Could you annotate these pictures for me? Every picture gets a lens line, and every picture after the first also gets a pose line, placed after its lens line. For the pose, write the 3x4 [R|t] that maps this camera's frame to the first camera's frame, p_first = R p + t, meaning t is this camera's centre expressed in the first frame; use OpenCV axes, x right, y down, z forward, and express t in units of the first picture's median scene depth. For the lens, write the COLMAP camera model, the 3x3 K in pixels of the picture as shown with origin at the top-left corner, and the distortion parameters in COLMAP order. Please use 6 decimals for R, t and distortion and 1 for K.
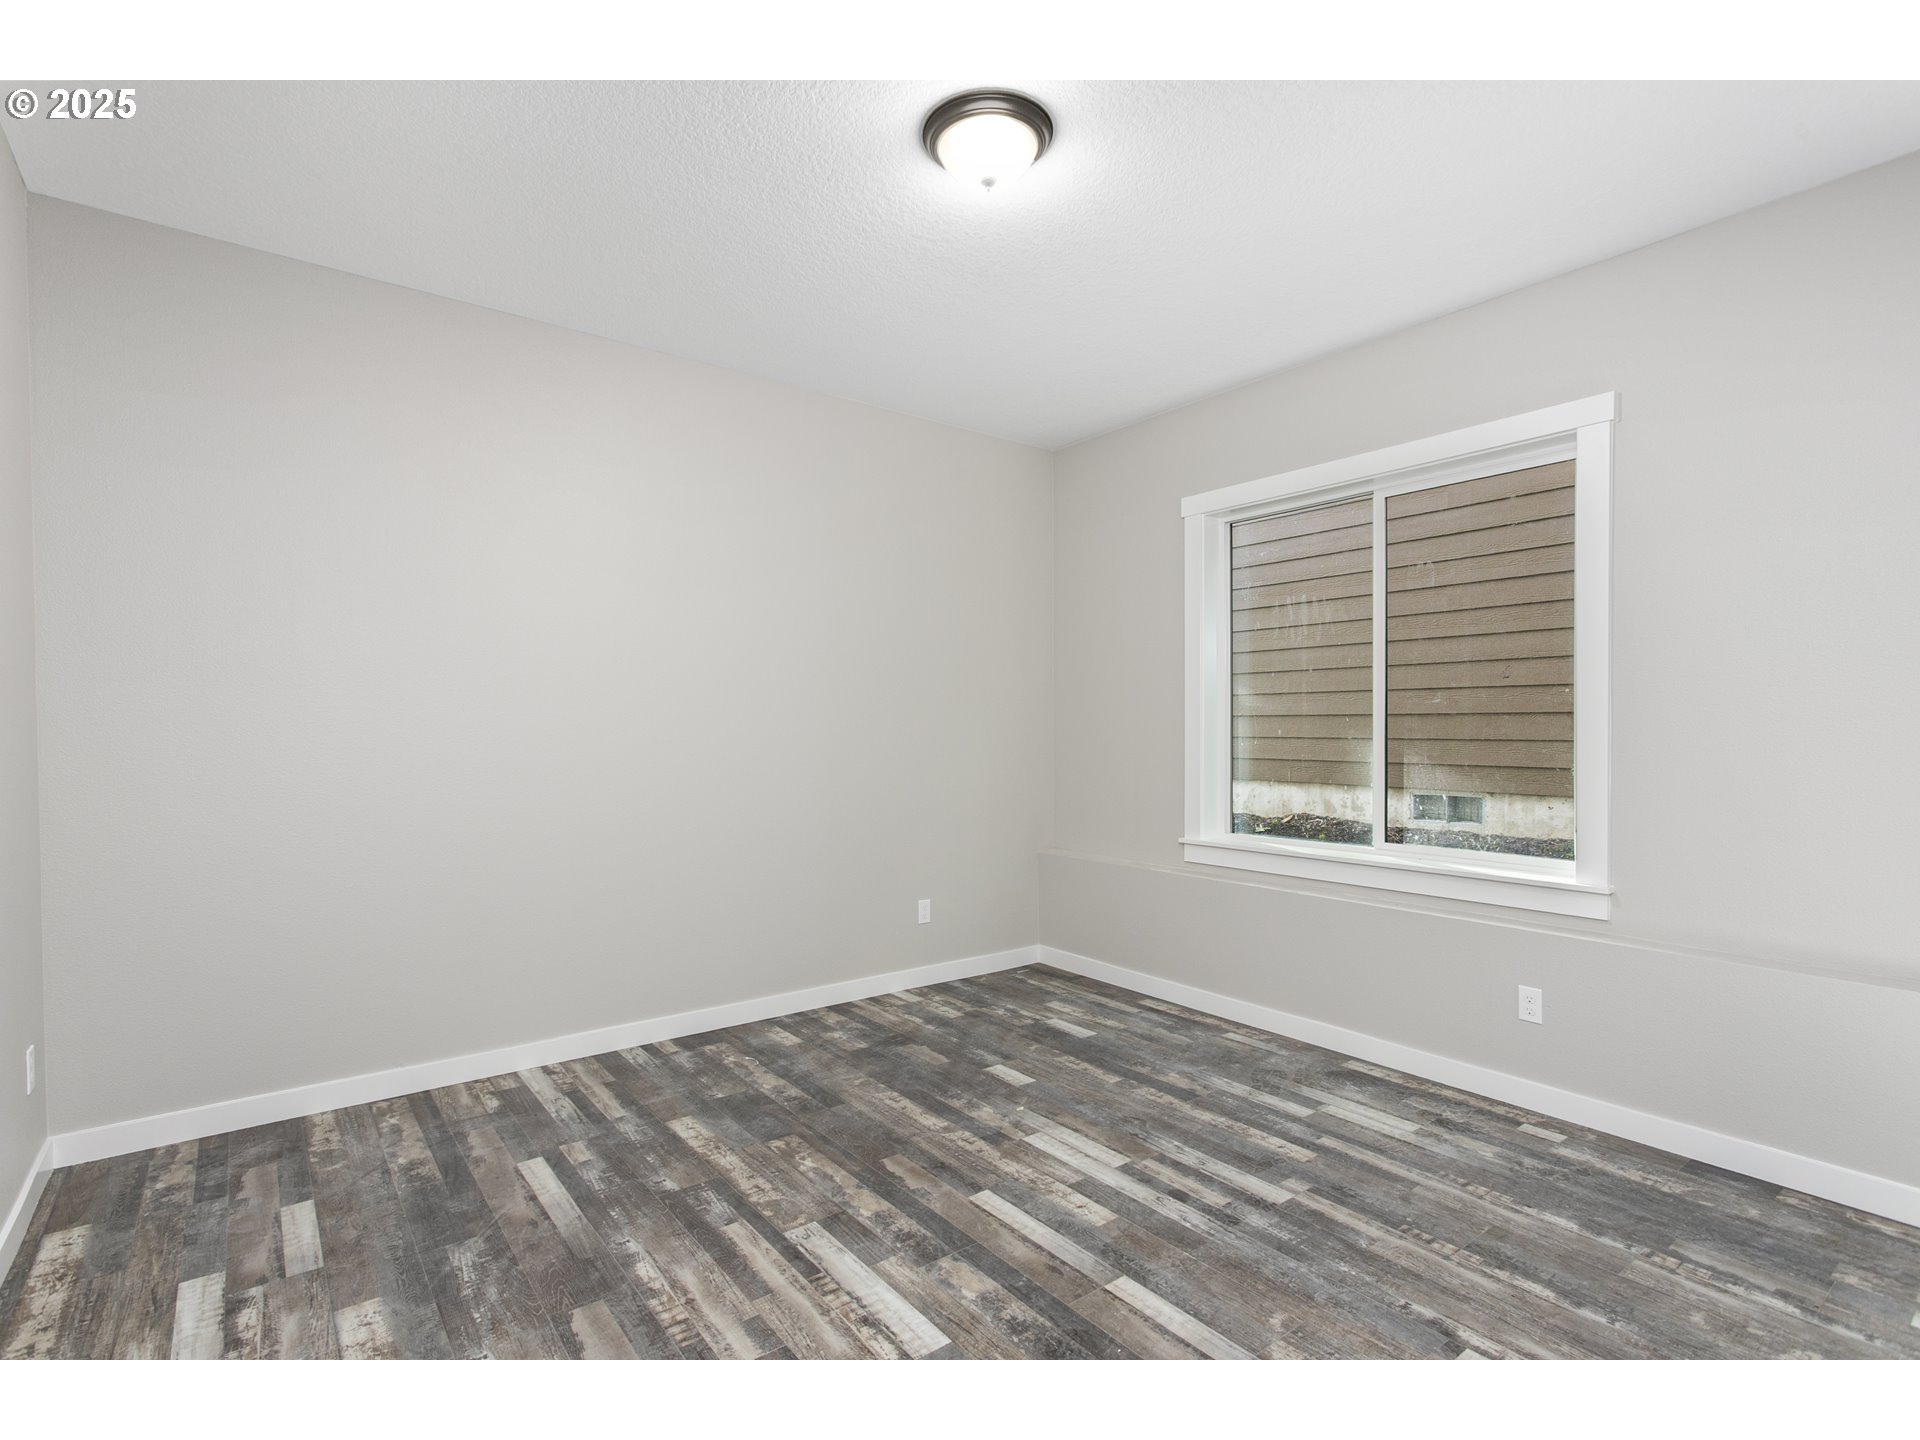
lens RADIAL K [[915.0, 0, 968.4], [0, 915.0, 736.4], [0, 0, 1]] dist [0.002302, -0.000512]
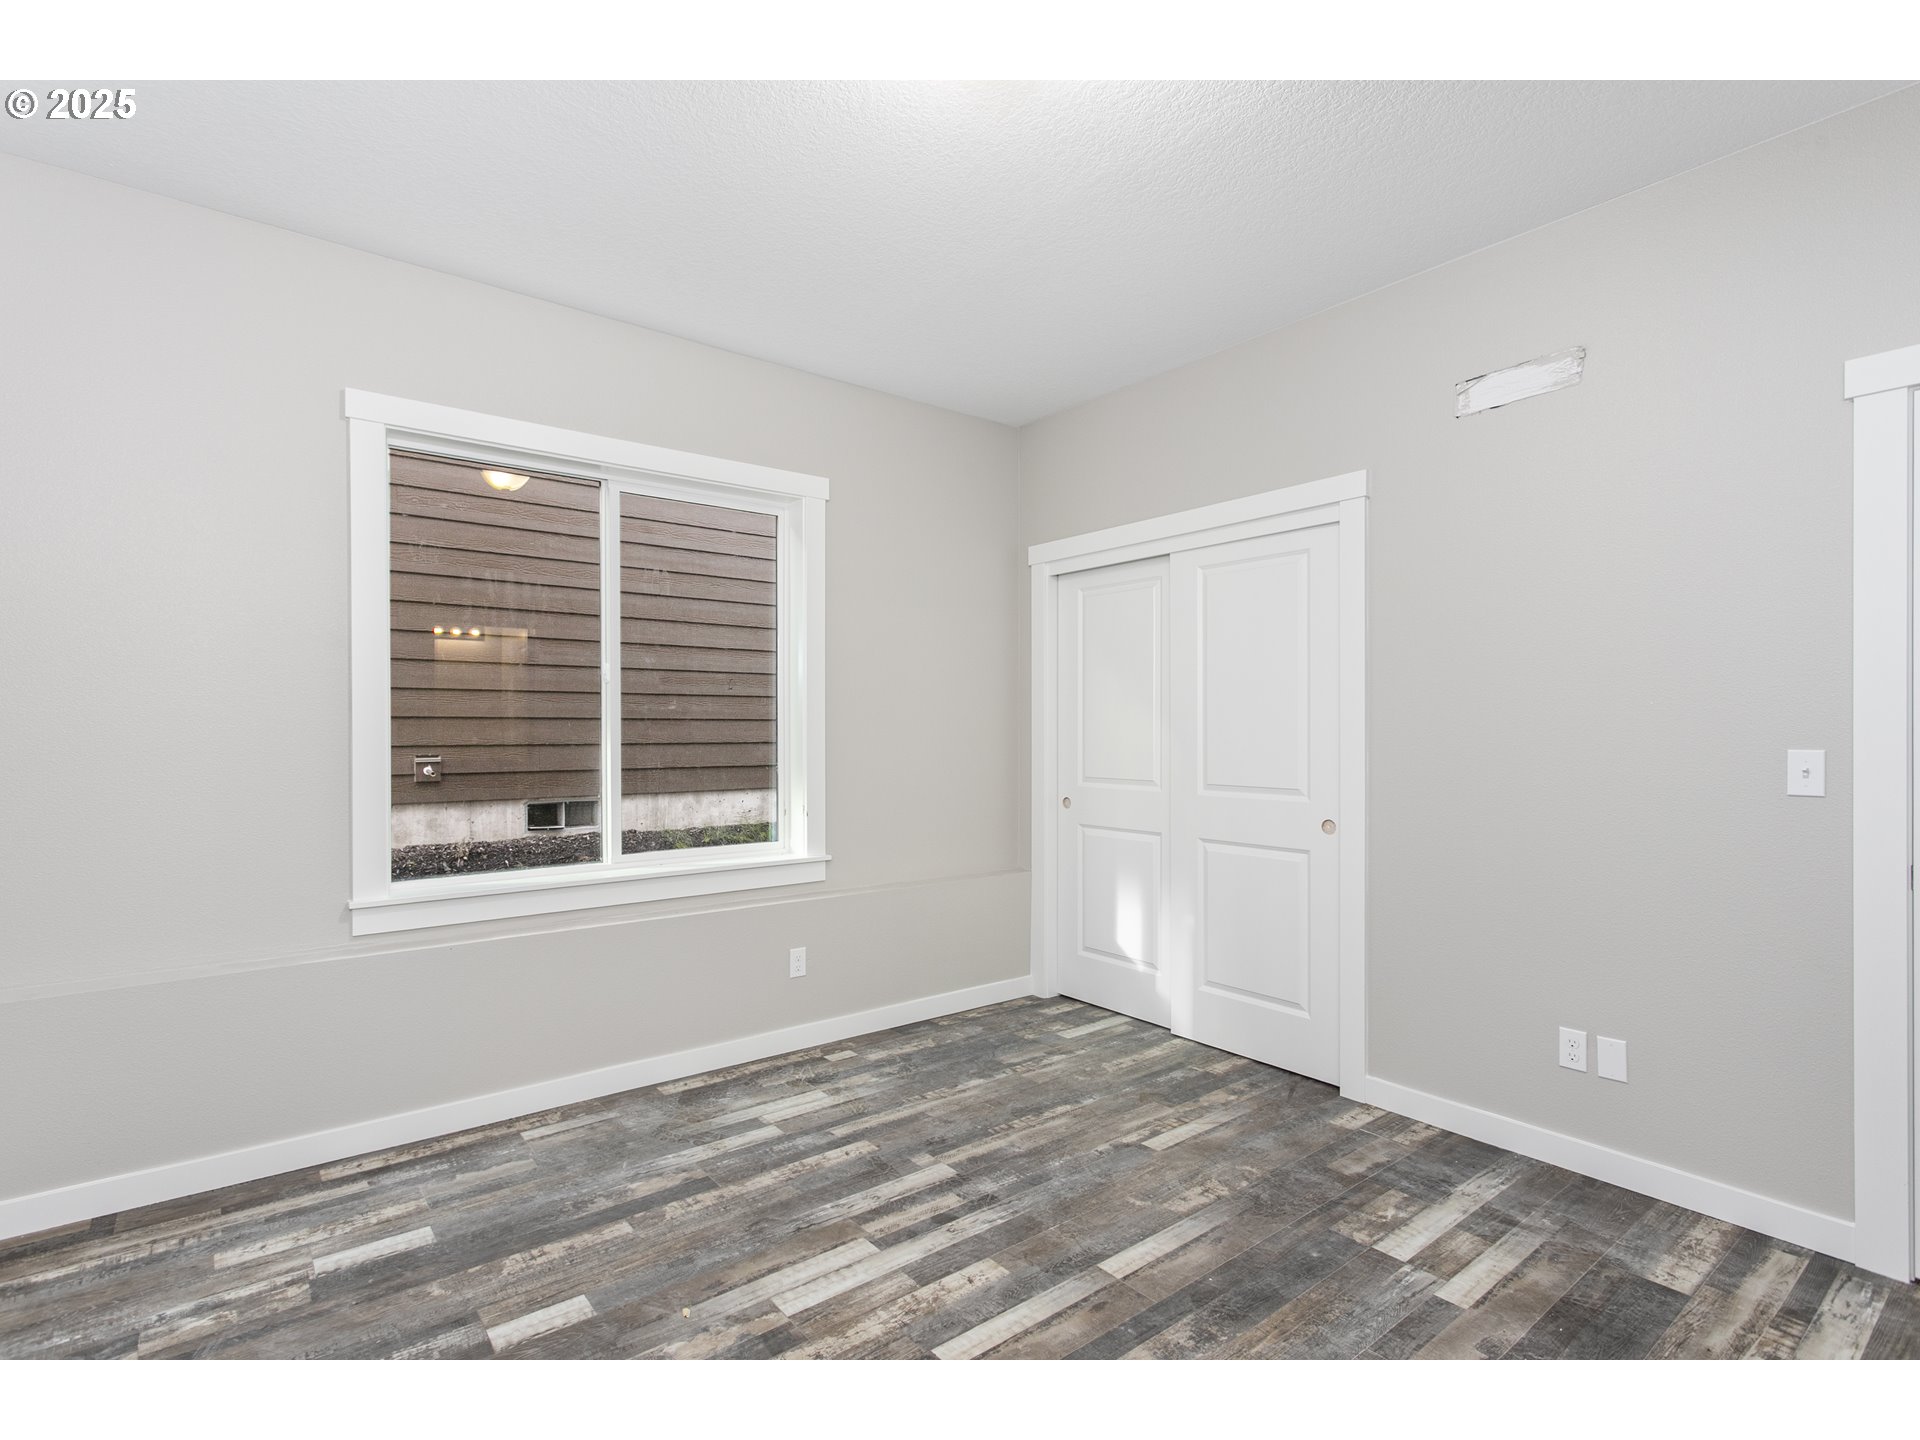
lens RADIAL K [[915.0, 0, 951.2], [0, 915.0, 712.5], [0, 0, 1]] dist [0.002302, -0.000512]
pose [[0.014981, 0.017960, 0.999726, -0.605556], [0.013534, 0.999743, -0.018163, -0.010432], [-0.999796, 0.013802, 0.014734, 0.792781]]
